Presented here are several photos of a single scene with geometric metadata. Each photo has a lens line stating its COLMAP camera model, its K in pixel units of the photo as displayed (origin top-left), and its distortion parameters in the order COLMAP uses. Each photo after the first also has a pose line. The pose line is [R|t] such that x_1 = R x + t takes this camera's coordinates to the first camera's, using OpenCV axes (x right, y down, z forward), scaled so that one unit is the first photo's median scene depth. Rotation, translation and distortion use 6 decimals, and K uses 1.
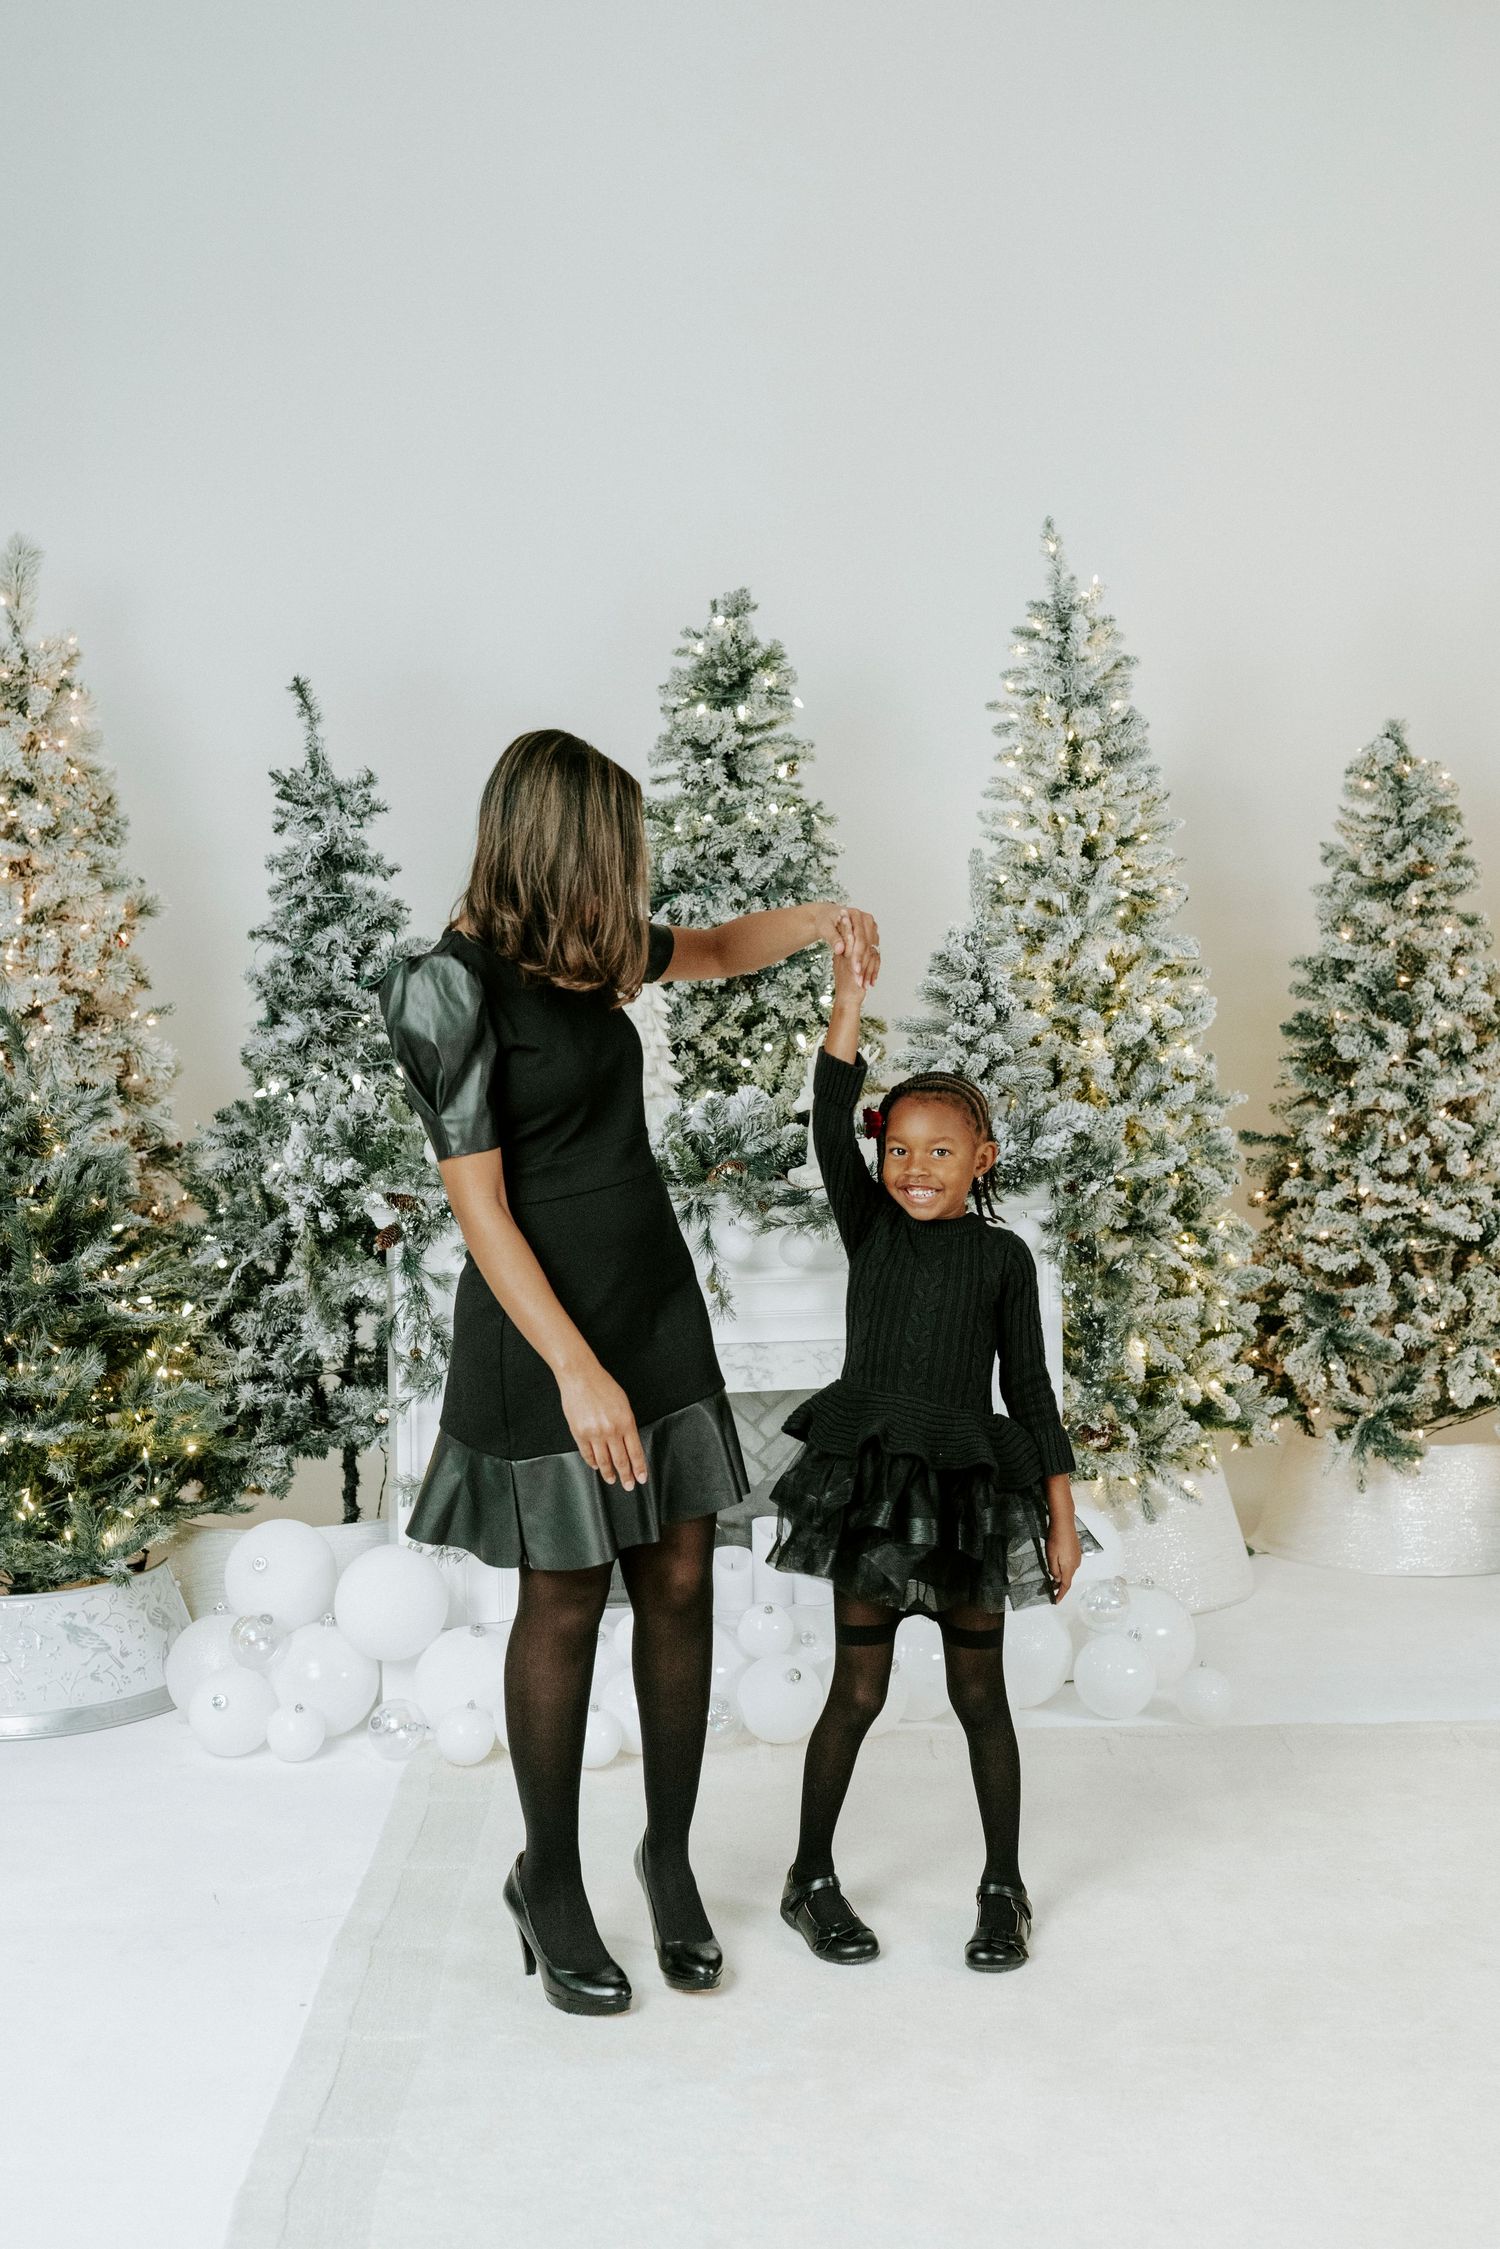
lens RADIAL K [[2737.5, 0, 805.1], [0, 2737.5, 910.5], [0, 0, 1]] dist [0.000630, 0.003037]
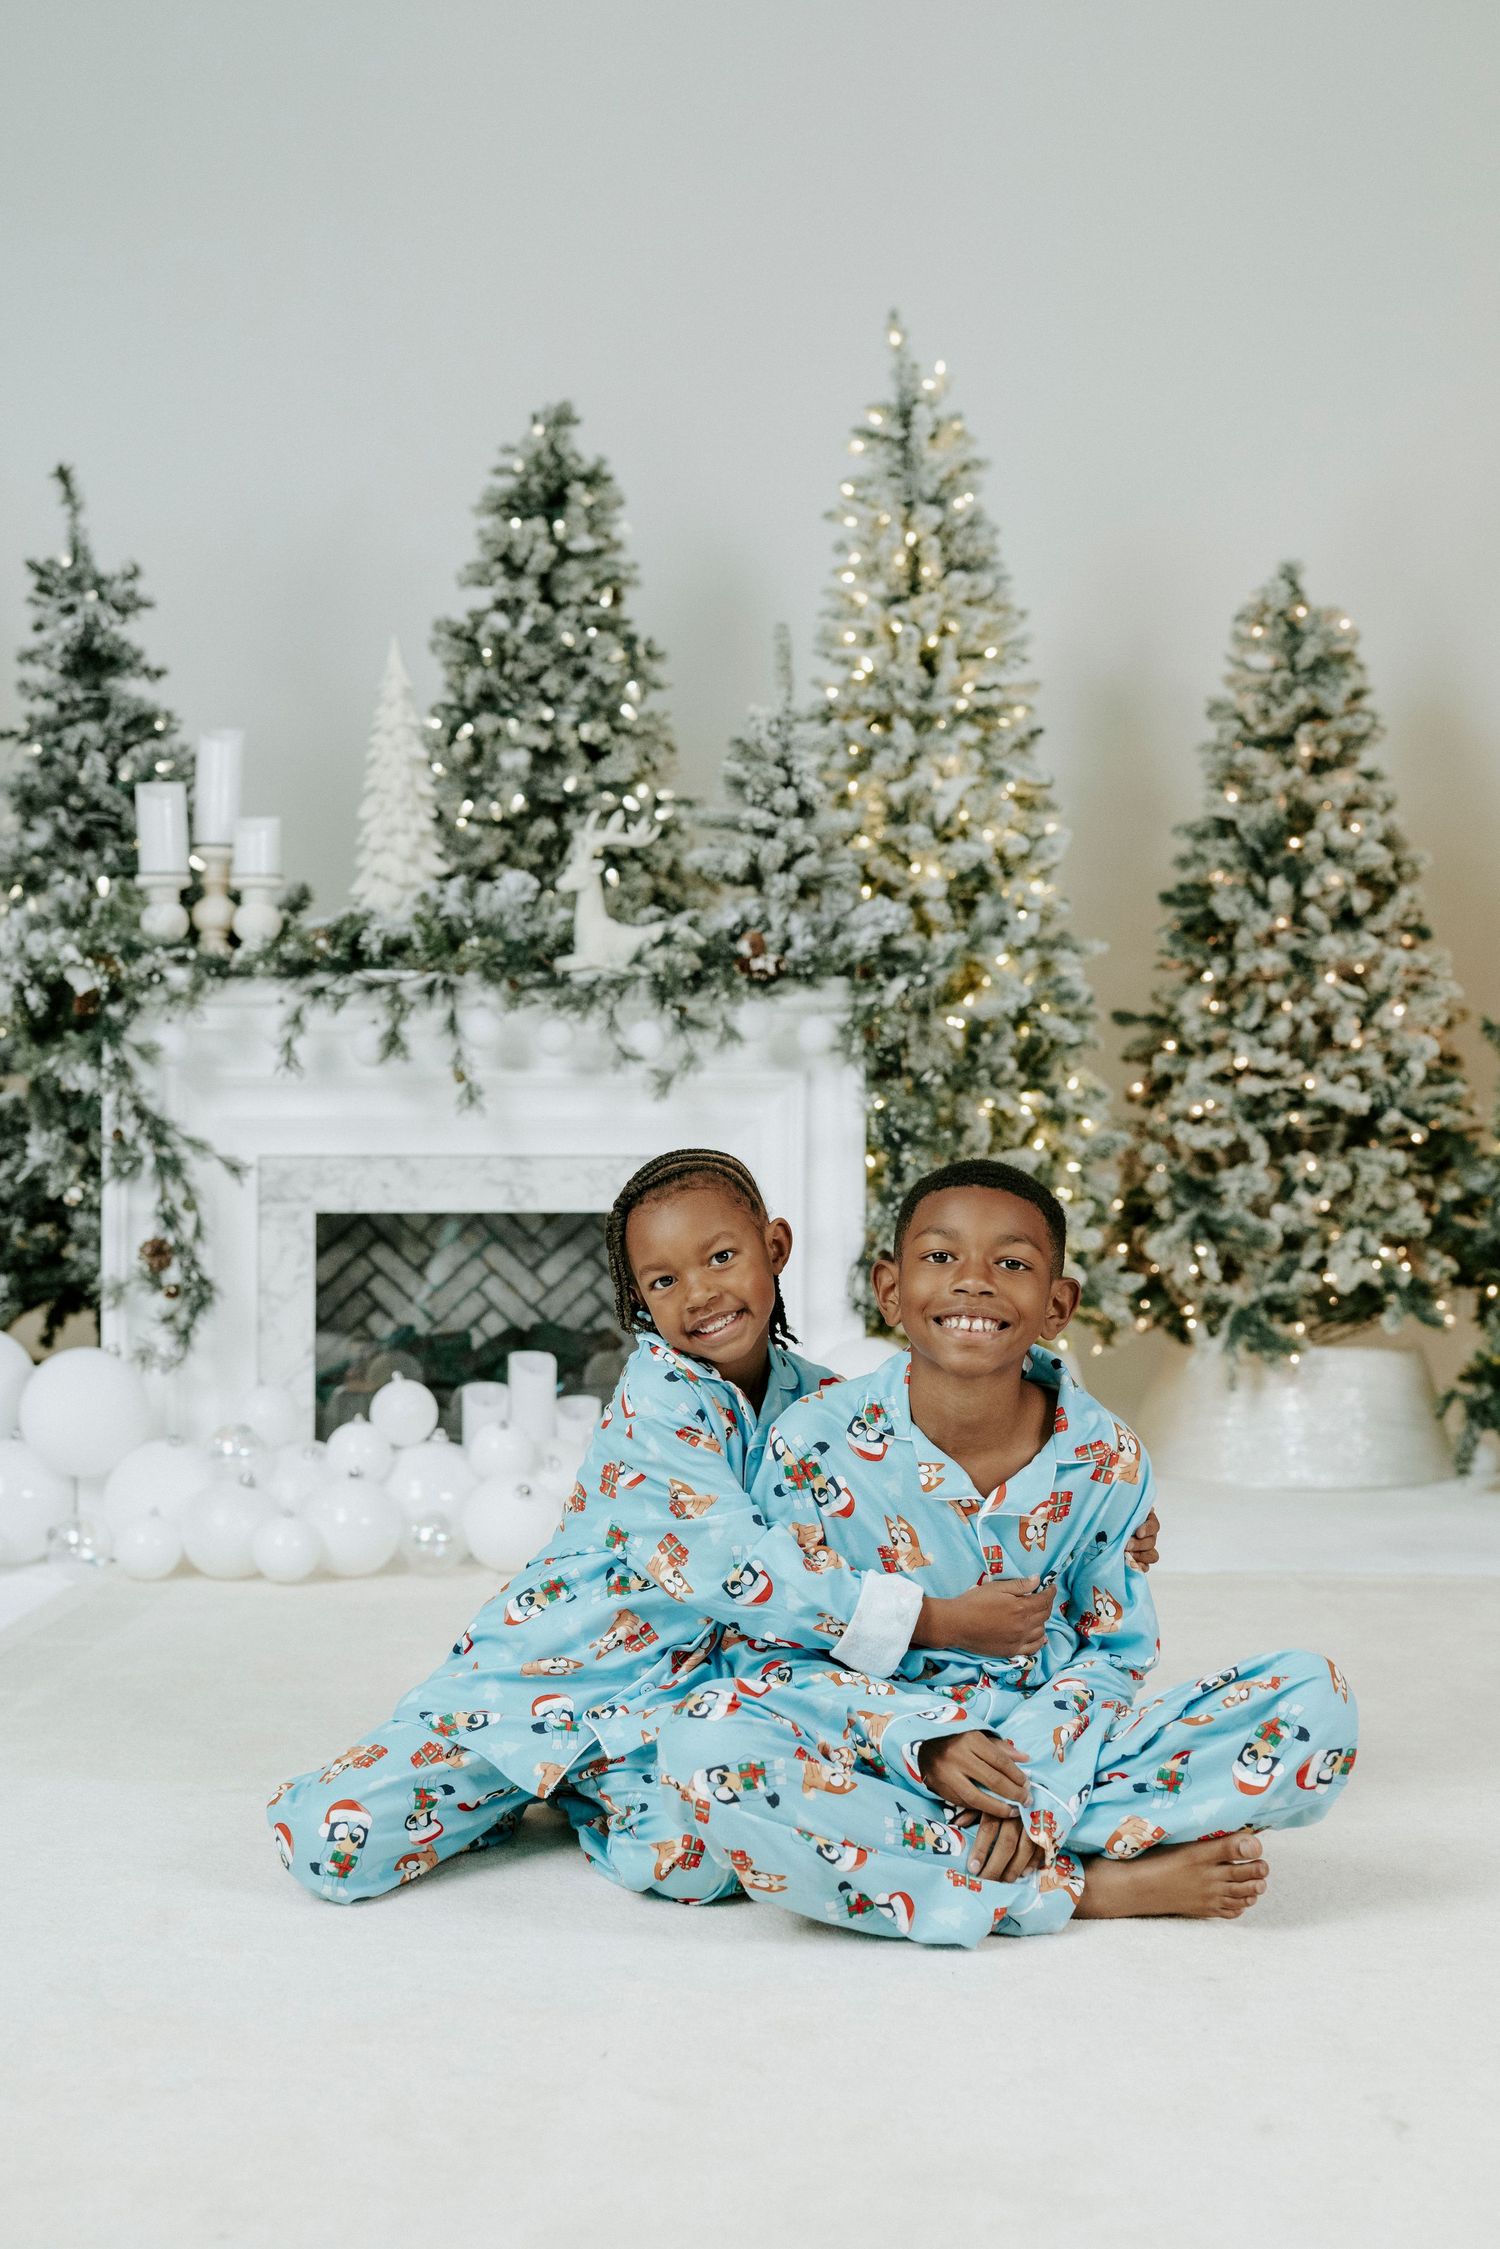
lens RADIAL K [[2664.6, 0, 736.2], [0, 2664.6, 1095.3], [0, 0, 1]] dist [0.006300, -0.002005]
pose [[0.998506, 0.011517, -0.053406, 0.088304], [-0.012400, 0.999791, -0.016232, 0.134516], [0.053208, 0.016869, 0.998441, 0.119678]]
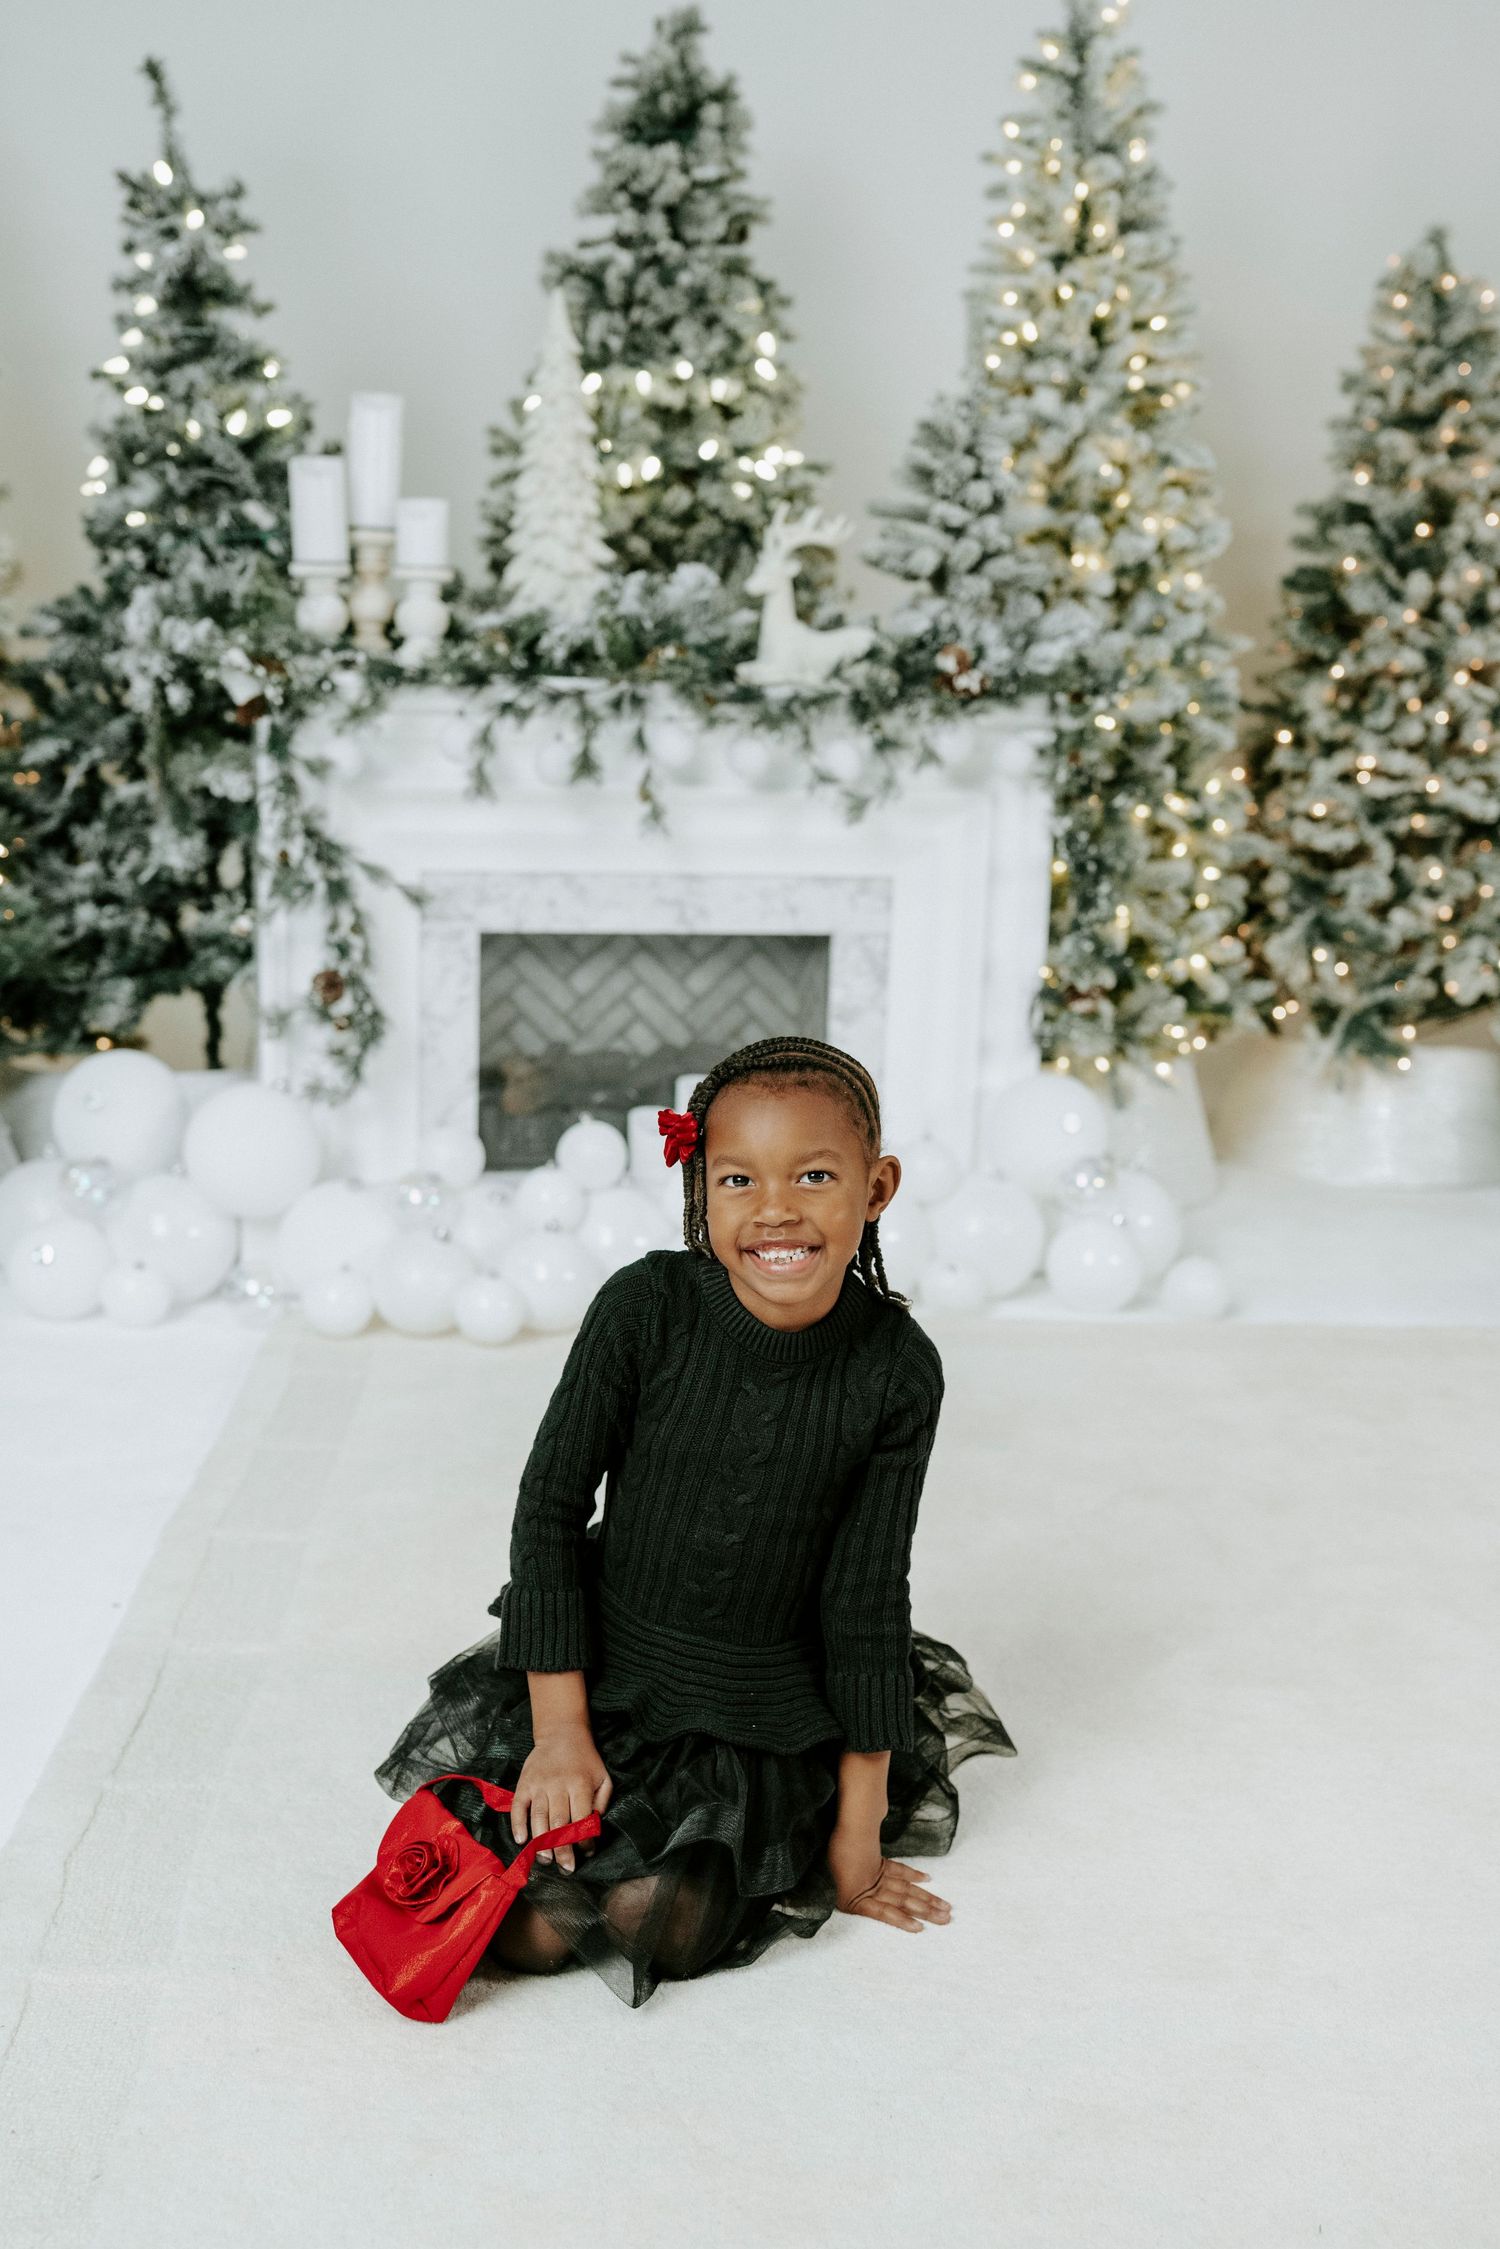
lens RADIAL K [[2431.5, 0, 760.7], [0, 2431.5, 1109.3], [0, 0, 1]] dist [-0.000487, 0.000115]
pose [[0.998457, 0.035807, 0.042439, -0.022749], [-0.042837, 0.983021, 0.178421, 0.083768], [-0.035330, -0.179963, 0.983039, 0.218727]]
